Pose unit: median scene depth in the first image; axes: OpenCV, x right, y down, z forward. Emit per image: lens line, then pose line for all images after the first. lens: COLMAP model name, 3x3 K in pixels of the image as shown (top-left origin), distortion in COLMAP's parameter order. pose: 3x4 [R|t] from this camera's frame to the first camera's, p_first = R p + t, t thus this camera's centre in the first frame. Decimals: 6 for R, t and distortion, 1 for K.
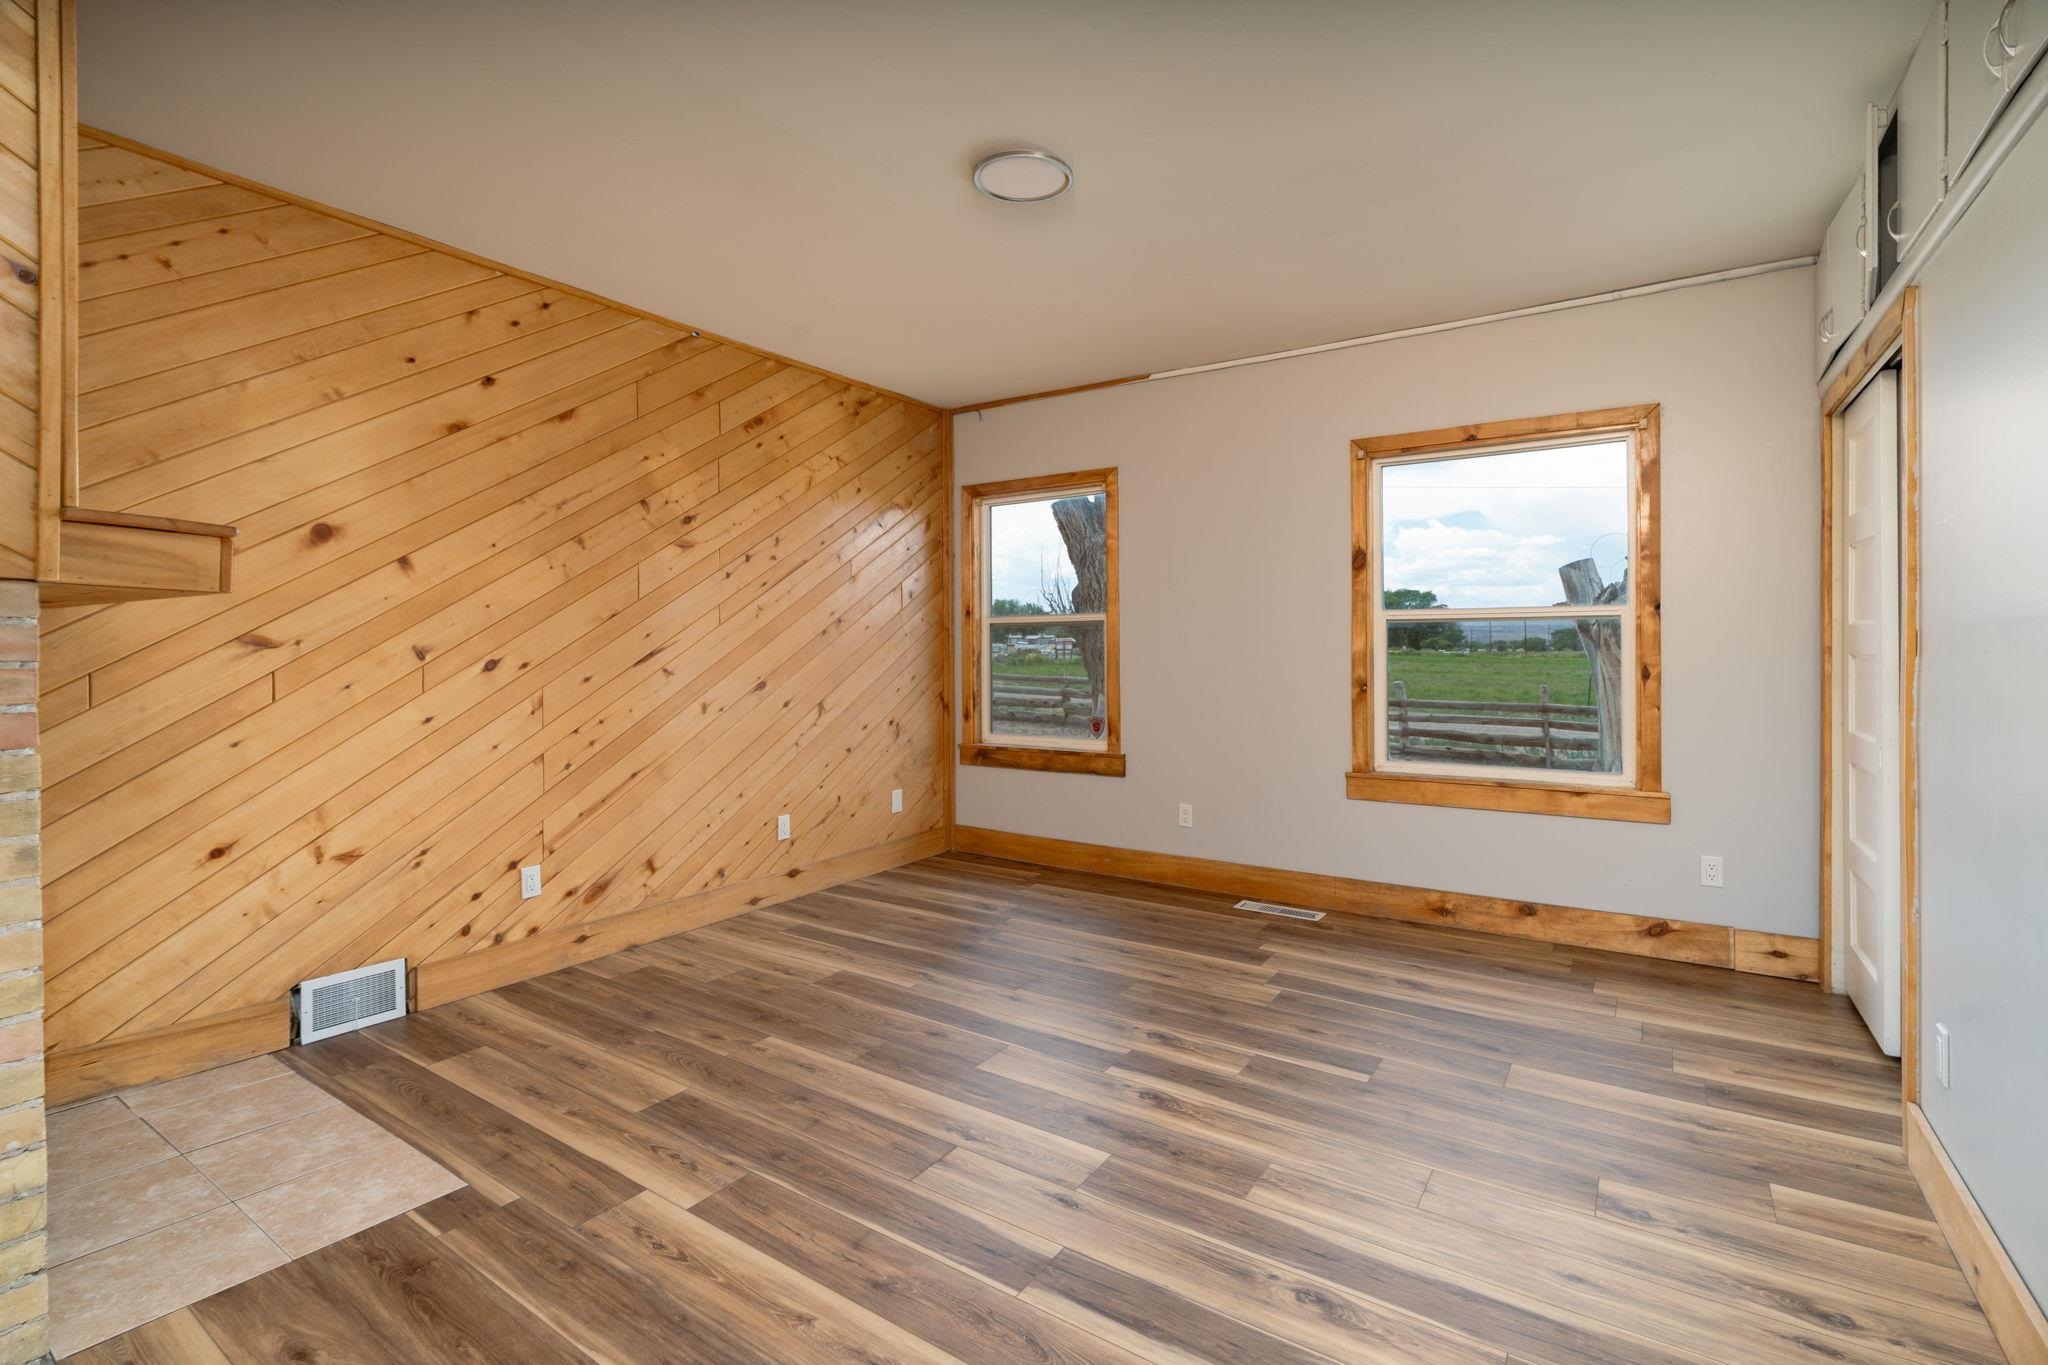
lens RADIAL K [[942.9, 0, 1042.8], [0, 942.9, 638.0], [0, 0, 1]] dist [-0.012651, 0.000192]
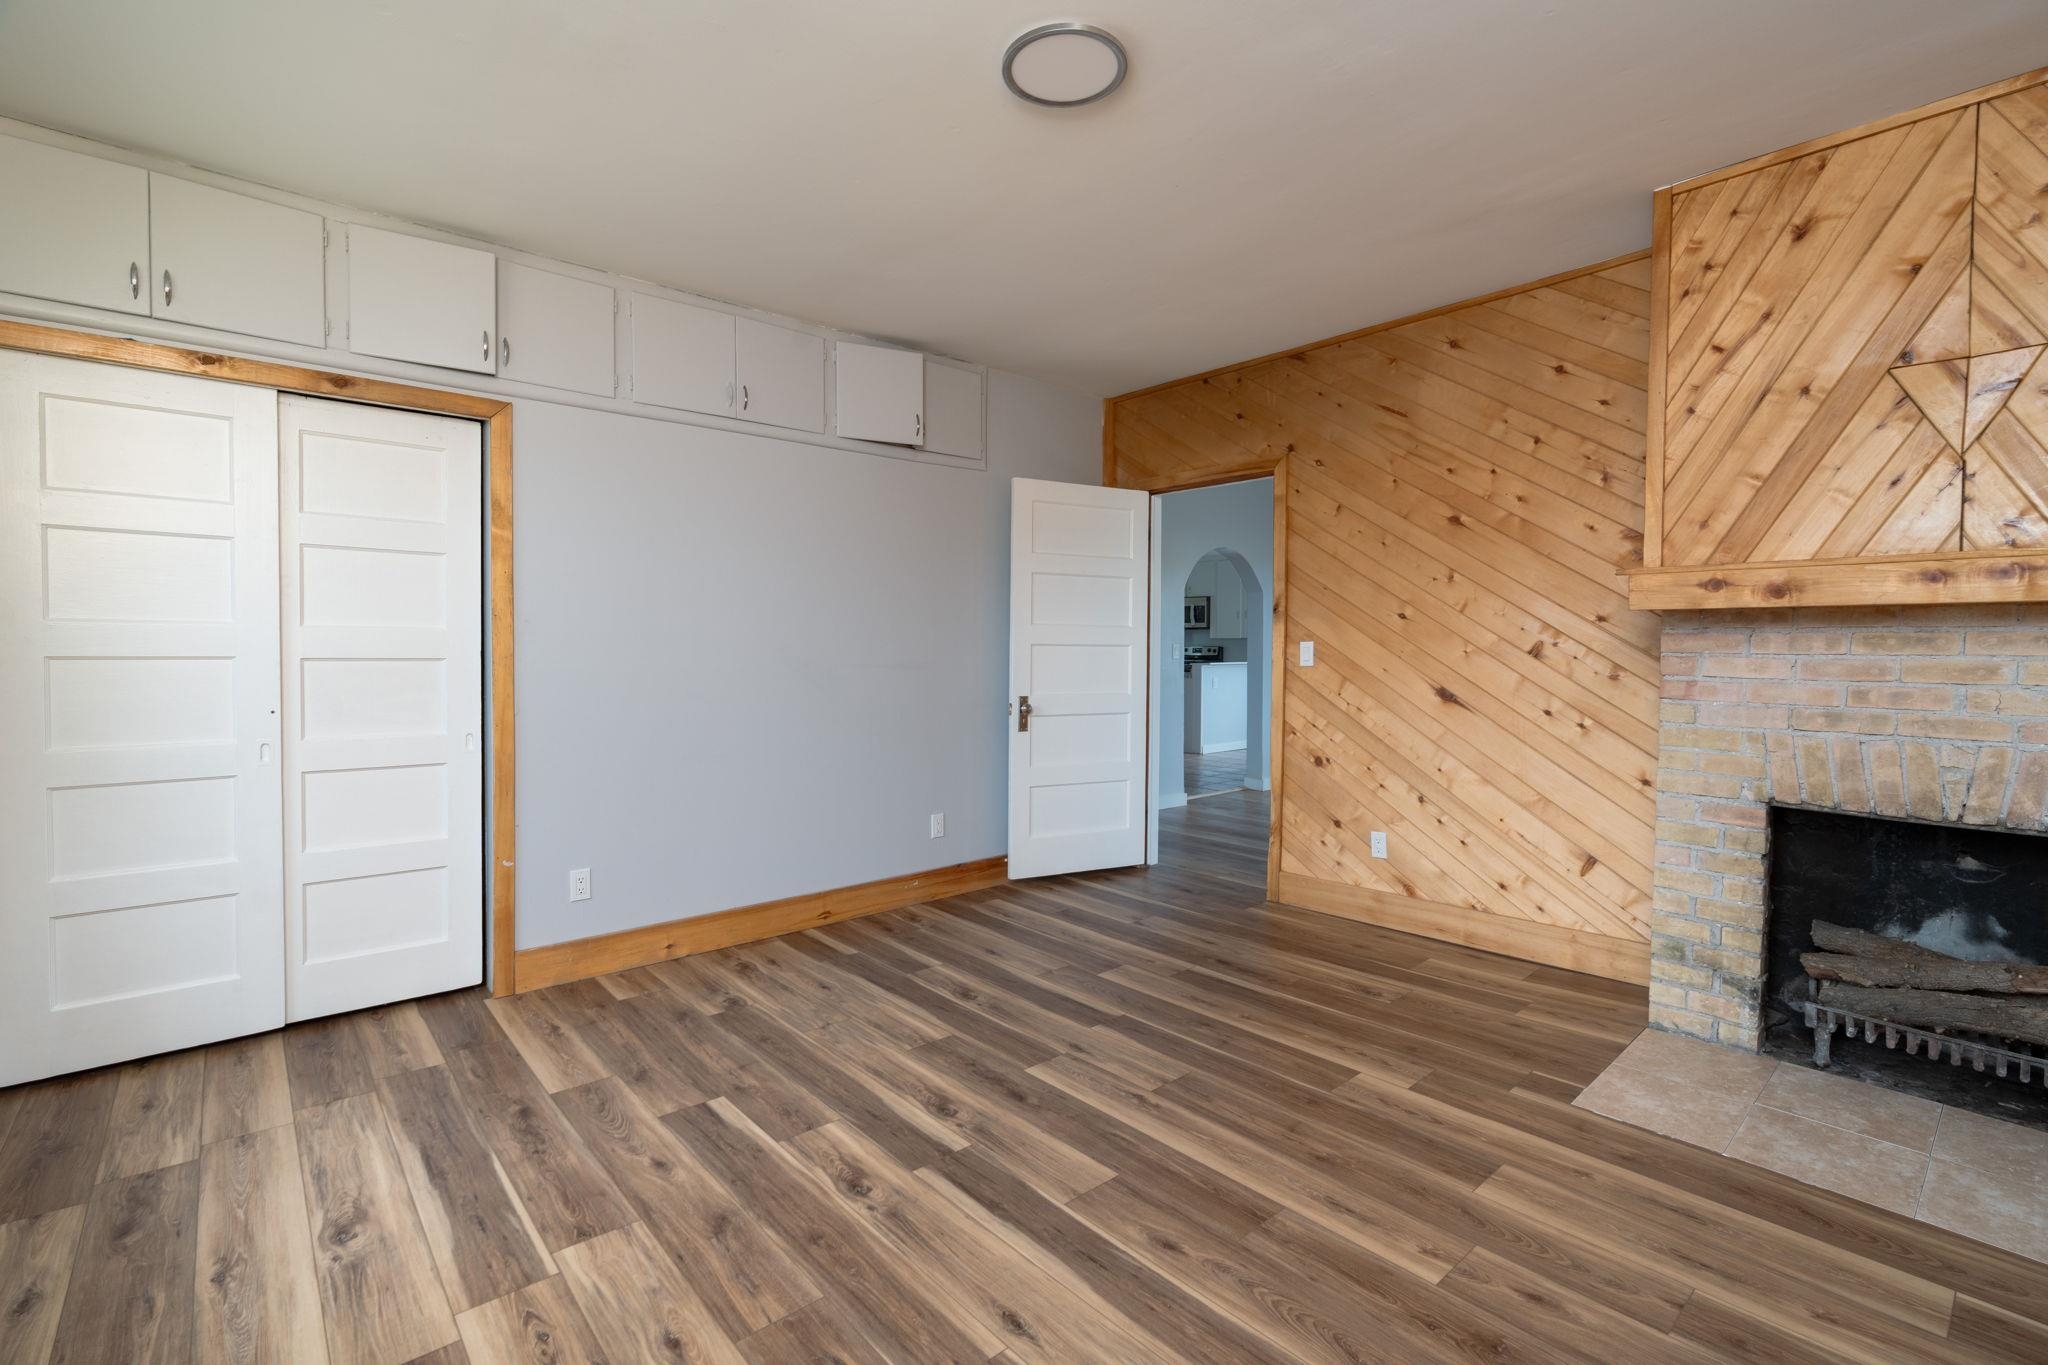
lens RADIAL K [[942.9, 0, 1022.8], [0, 942.9, 675.7], [0, 0, 1]] dist [-0.012651, 0.000192]
pose [[-0.960982, -0.008058, 0.276494, -0.225394], [0.000122, 0.999563, 0.029556, 0.010019], [-0.276612, 0.028436, -0.960561, 1.898772]]
